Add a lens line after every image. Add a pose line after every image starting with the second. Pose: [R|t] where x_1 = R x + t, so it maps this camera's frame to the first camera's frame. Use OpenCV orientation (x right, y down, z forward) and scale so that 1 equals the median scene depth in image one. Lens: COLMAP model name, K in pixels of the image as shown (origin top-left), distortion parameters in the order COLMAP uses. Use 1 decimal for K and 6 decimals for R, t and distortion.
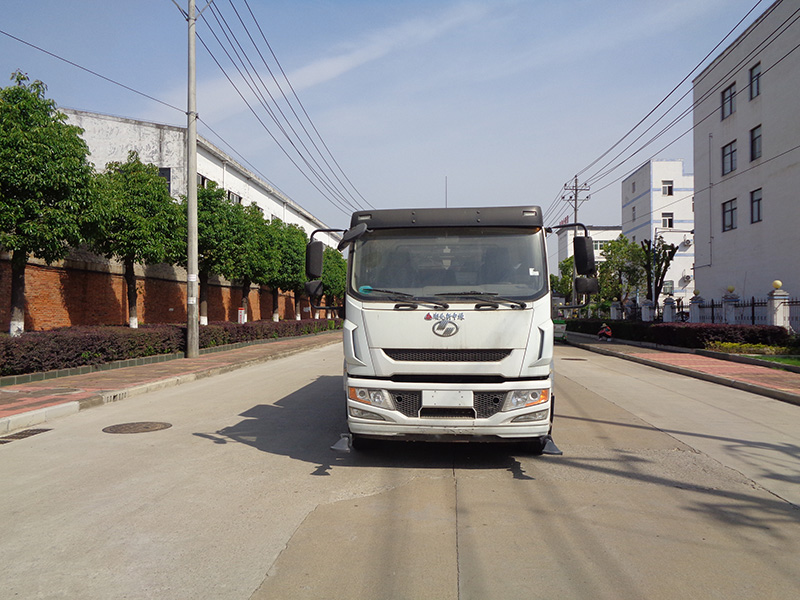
lens RADIAL K [[593.6, 0, 400.0], [0, 593.6, 300.0], [0, 0, 1]] dist [0.002080, 0.003725]
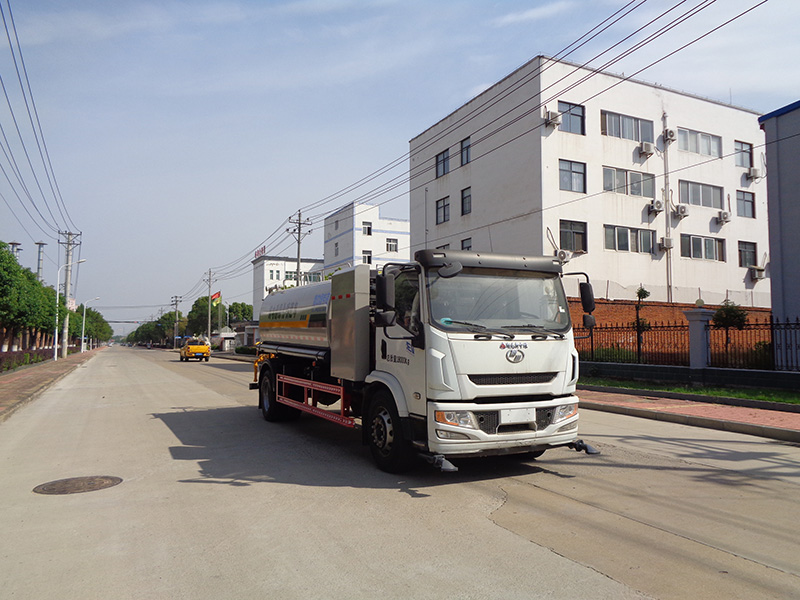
lens RADIAL K [[593.6, 0, 400.0], [0, 593.6, 300.0], [0, 0, 1]] dist [0.002080, 0.003725]
pose [[0.870893, 0.030059, 0.490552, -0.695425], [-0.006769, 0.998767, -0.049183, -0.003037], [-0.491426, 0.039513, 0.870023, 0.083837]]
